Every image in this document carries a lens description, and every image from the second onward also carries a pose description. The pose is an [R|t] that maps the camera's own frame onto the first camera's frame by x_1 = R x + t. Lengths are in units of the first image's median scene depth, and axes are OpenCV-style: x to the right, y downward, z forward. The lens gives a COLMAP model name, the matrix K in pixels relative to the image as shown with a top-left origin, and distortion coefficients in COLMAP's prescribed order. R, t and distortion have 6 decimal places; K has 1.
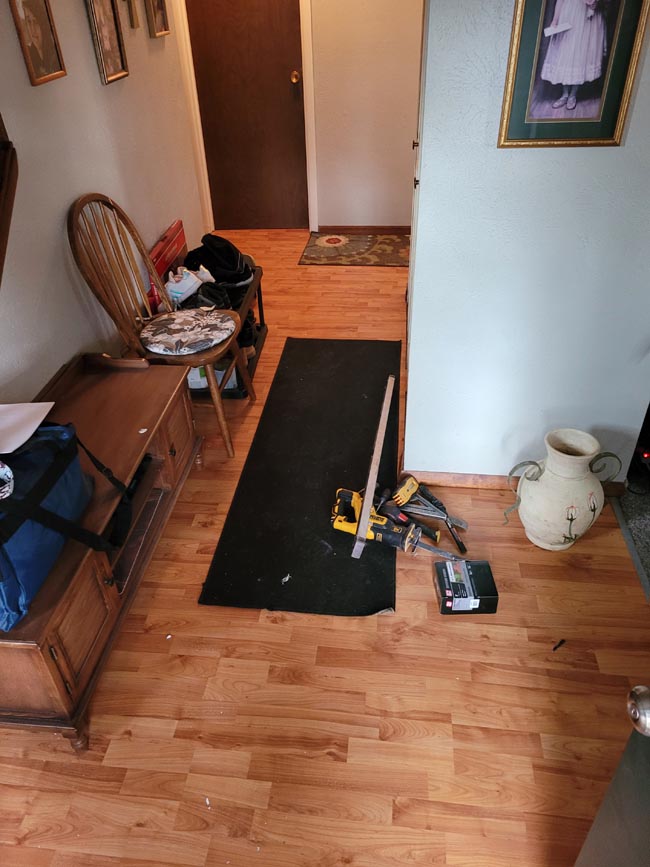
lens RADIAL K [[645.9, 0, 330.7], [0, 645.9, 429.6], [0, 0, 1]] dist [0.067445, -0.053171]
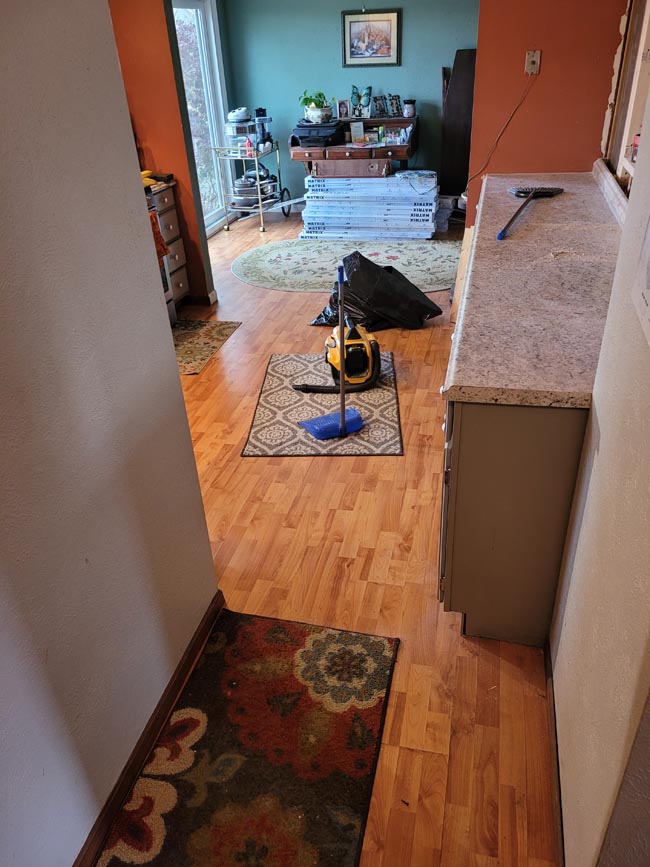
lens RADIAL K [[645.9, 0, 329.7], [0, 645.9, 429.9], [0, 0, 1]] dist [0.067445, -0.053171]
pose [[0.115307, -0.491437, 0.863246, -1.476816], [0.634682, 0.704963, 0.316551, -0.246268], [-0.764122, 0.511387, 0.393194, 0.462077]]
